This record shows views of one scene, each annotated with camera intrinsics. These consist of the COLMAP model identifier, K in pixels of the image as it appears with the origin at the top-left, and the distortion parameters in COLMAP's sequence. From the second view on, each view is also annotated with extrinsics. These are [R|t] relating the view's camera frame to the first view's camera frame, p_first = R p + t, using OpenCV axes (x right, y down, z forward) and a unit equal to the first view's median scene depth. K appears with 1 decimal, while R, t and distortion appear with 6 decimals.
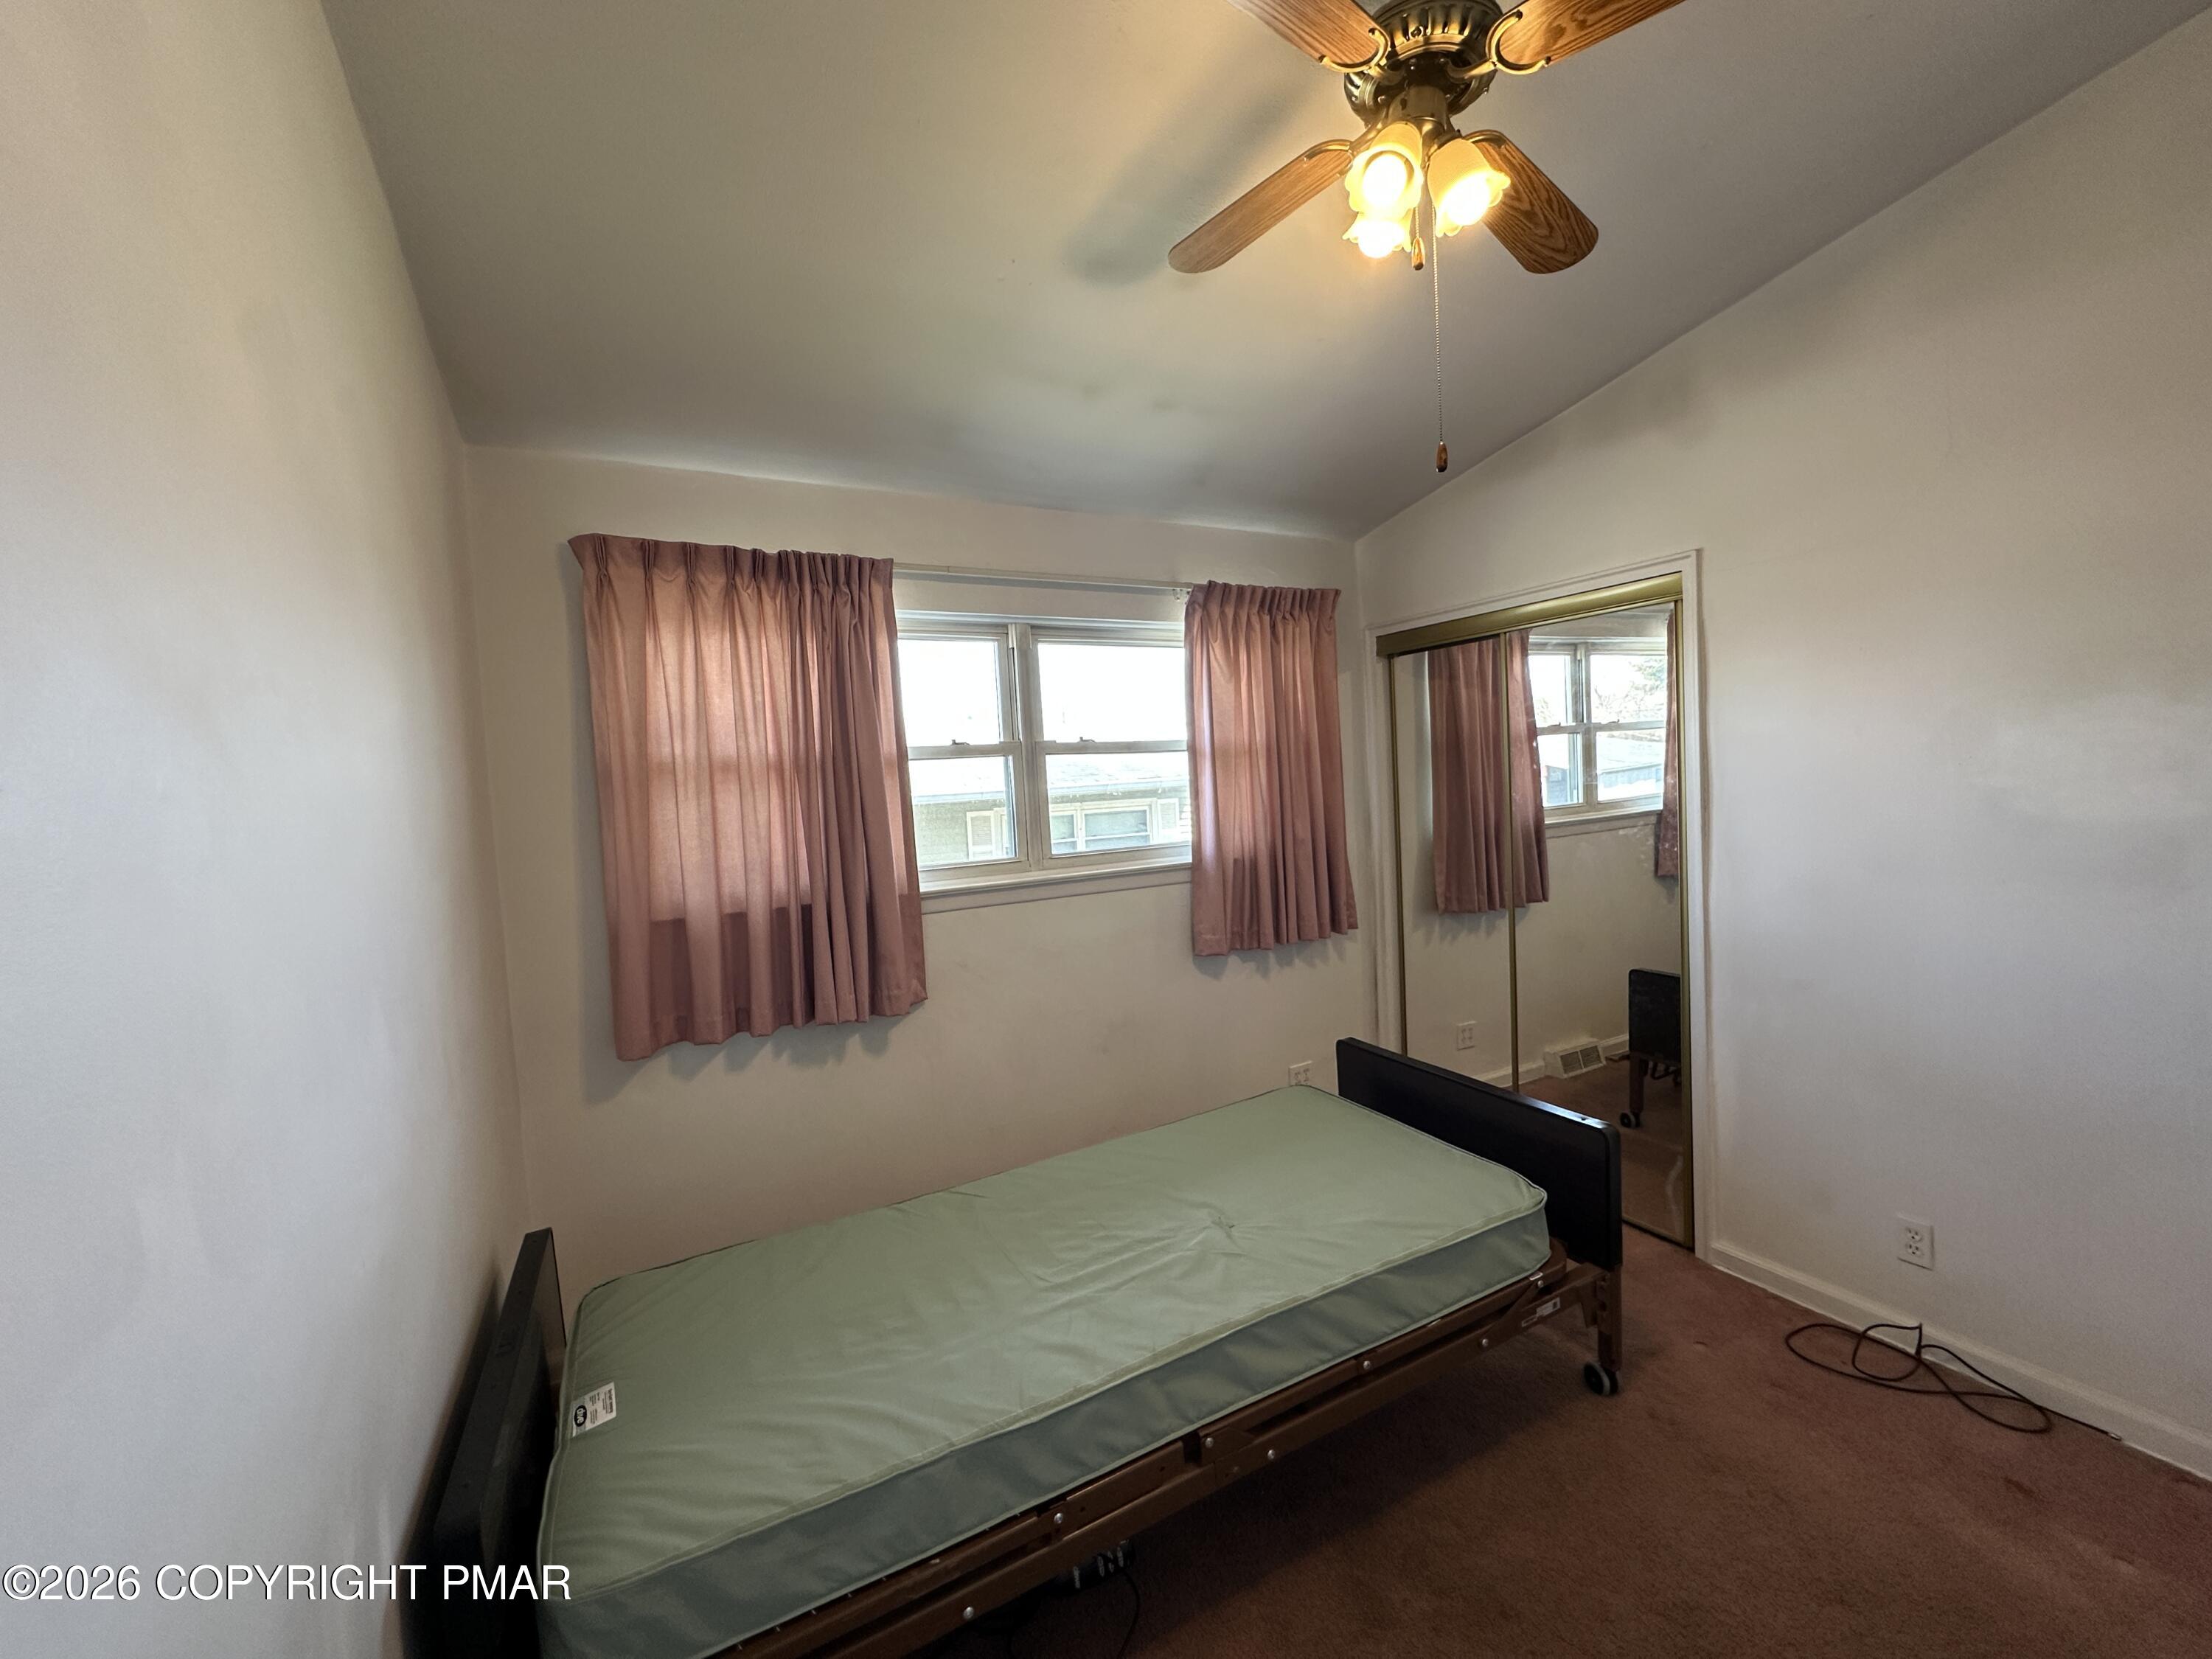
lens RADIAL K [[882.6, 0, 1106.0], [0, 882.6, 829.5], [0, 0, 1]] dist [-0.001396, 0.000370]
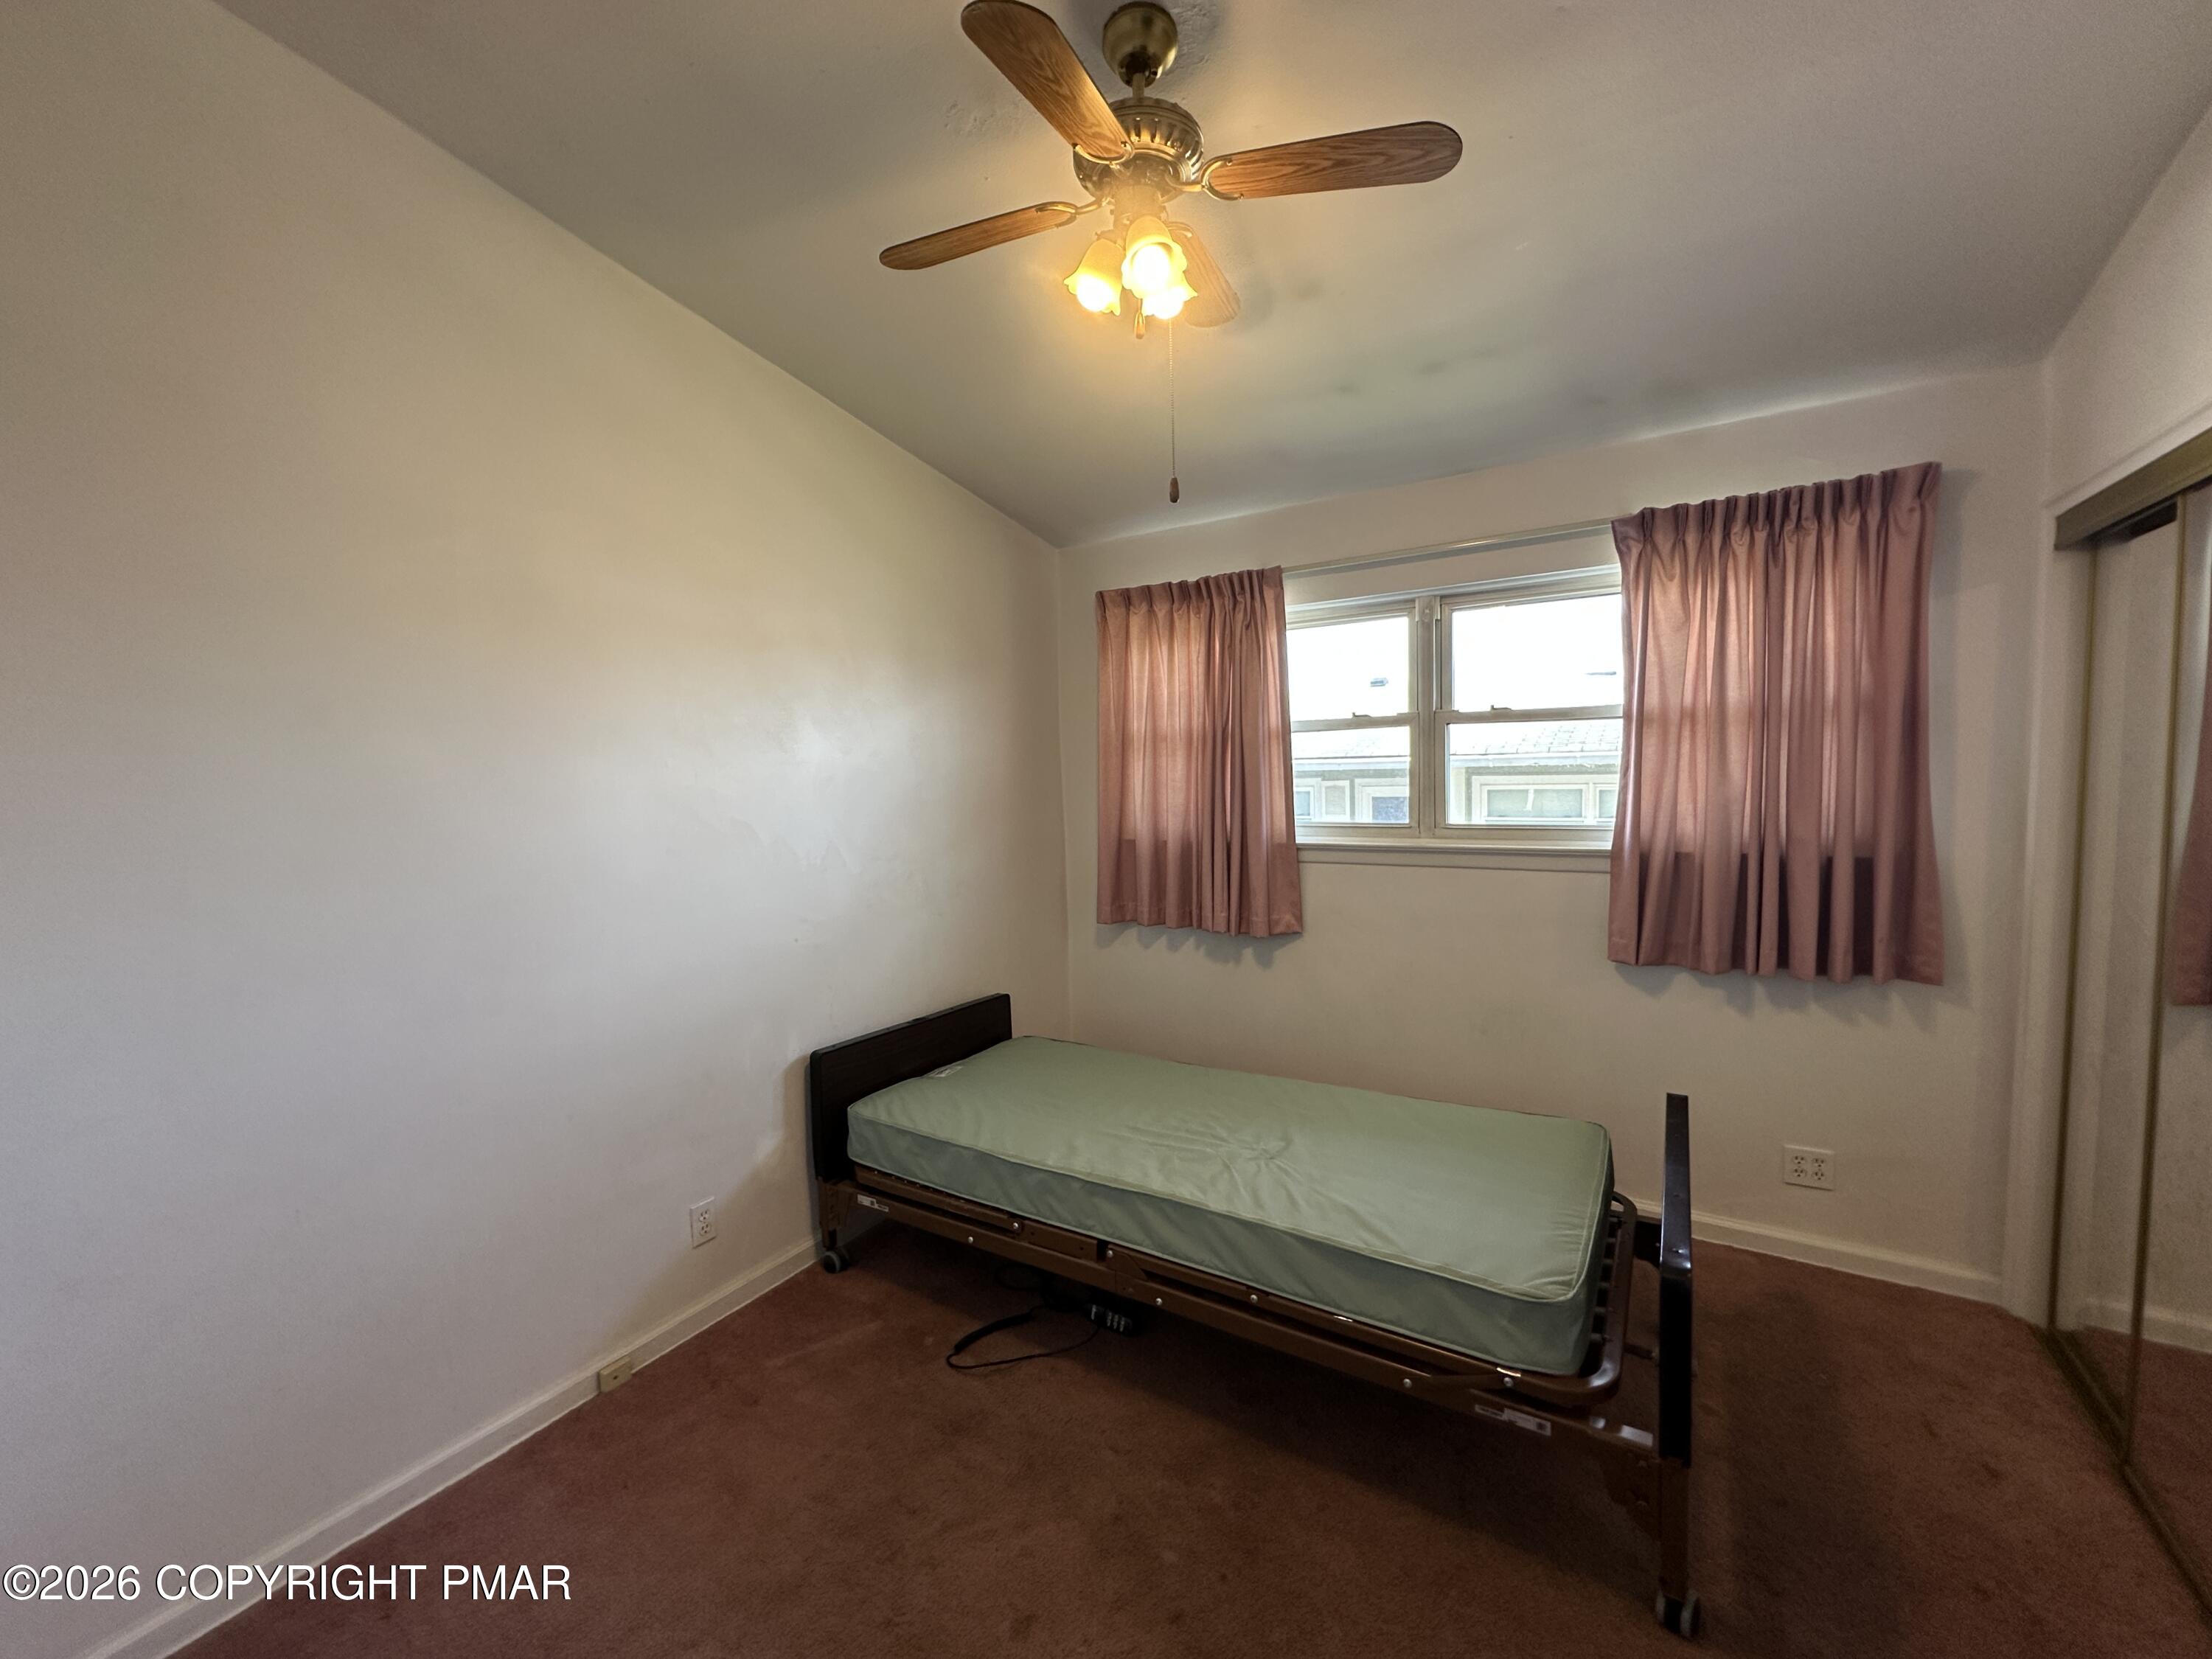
lens RADIAL K [[882.6, 0, 1106.0], [0, 882.6, 829.5], [0, 0, 1]] dist [-0.001396, 0.000370]
pose [[0.491244, 0.100544, -0.865200, 0.698102], [-0.044461, 0.994915, 0.090374, -0.044030], [0.869886, -0.005927, 0.493216, 0.187625]]
